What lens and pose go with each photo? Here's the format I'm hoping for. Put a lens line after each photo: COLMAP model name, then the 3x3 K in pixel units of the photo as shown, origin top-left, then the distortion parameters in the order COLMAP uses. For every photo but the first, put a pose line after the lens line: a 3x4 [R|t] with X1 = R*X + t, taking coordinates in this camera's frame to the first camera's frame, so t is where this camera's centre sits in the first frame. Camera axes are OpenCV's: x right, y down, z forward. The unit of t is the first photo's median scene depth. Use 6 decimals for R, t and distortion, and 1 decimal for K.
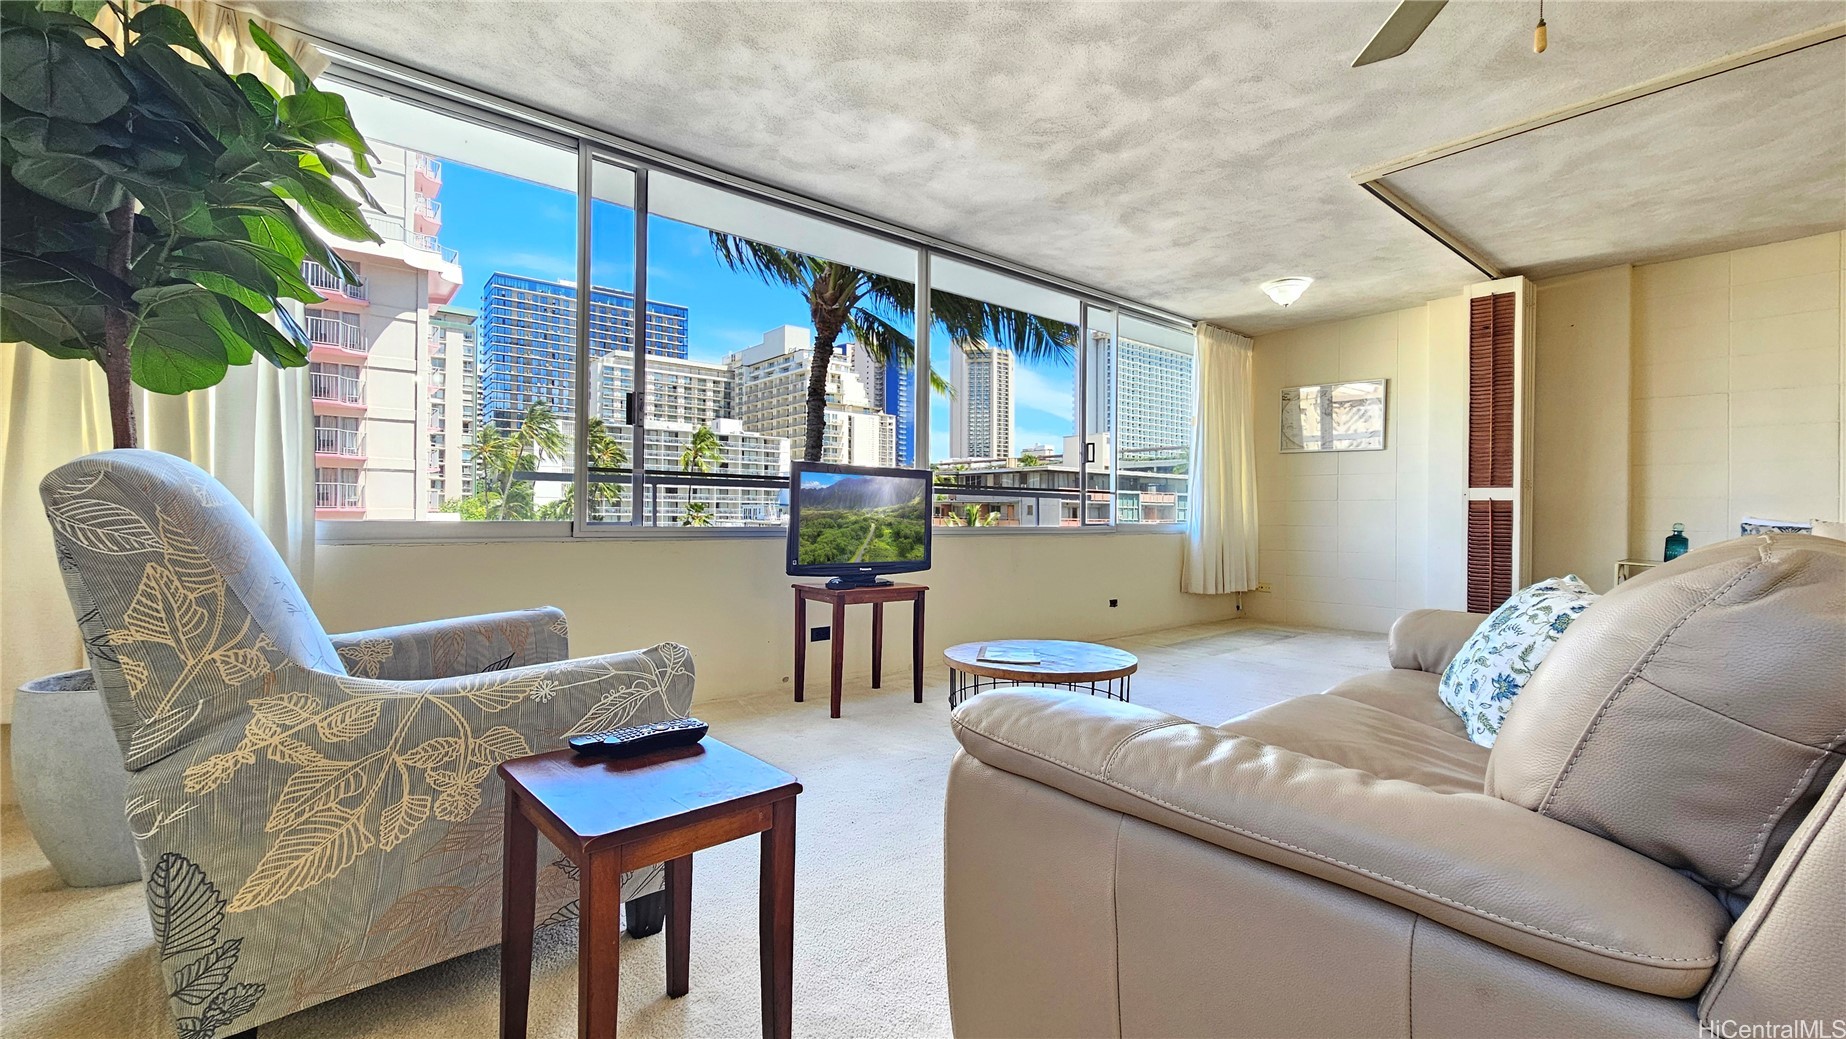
lens RADIAL K [[752.0, 0, 929.9], [0, 752.0, 531.1], [0, 0, 1]] dist [-0.001655, 0.000374]
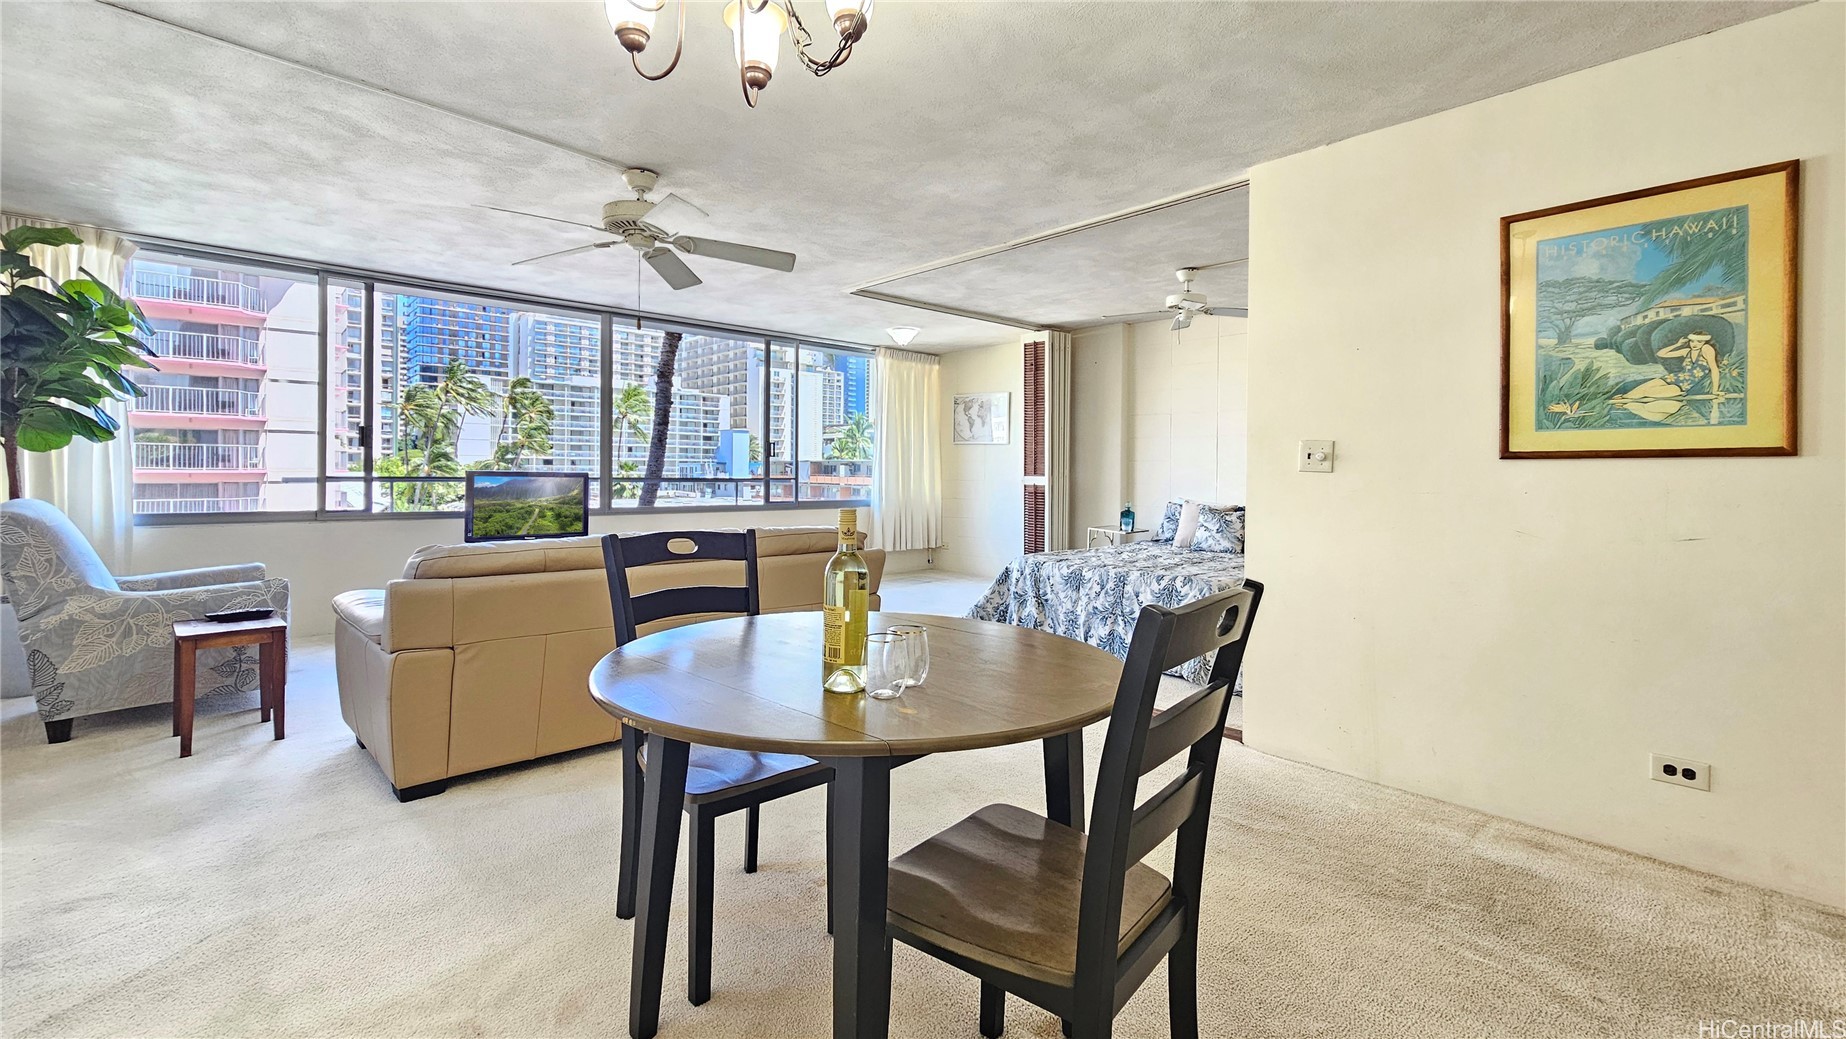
lens RADIAL K [[753.6, 0, 924.7], [0, 753.6, 495.4], [0, 0, 1]] dist [0.000488, 0.000622]
pose [[0.998063, -0.002996, 0.062146, 0.056463], [0.002421, 0.999954, 0.009324, -0.004475], [-0.062171, -0.009156, 0.998024, -0.053426]]
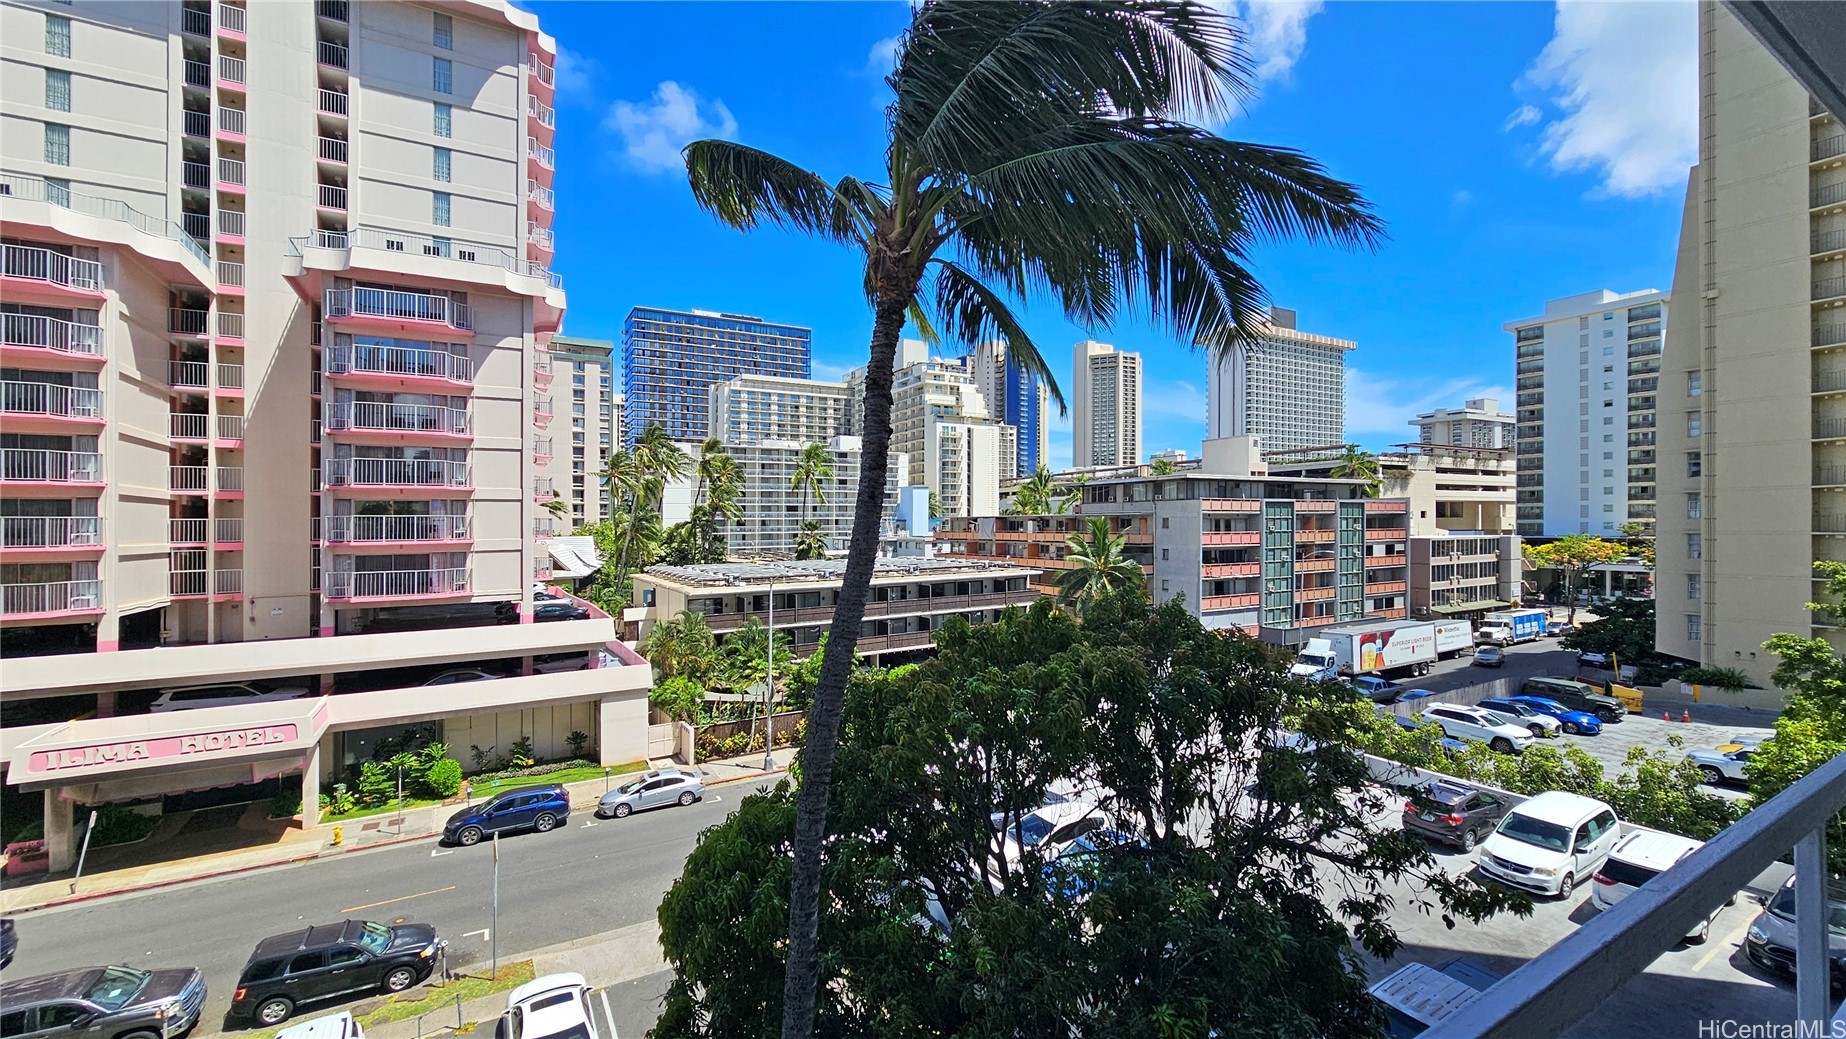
lens RADIAL K [[757.0, 0, 921.0], [0, 757.0, 517.0], [0, 0, 1]] dist [-0.002432, -0.000315]
pose [[0.984620, -0.019982, -0.173564, -0.000822], [0.013995, 0.999266, -0.035650, -0.017672], [0.174149, 0.032673, 0.984177, 0.131881]]
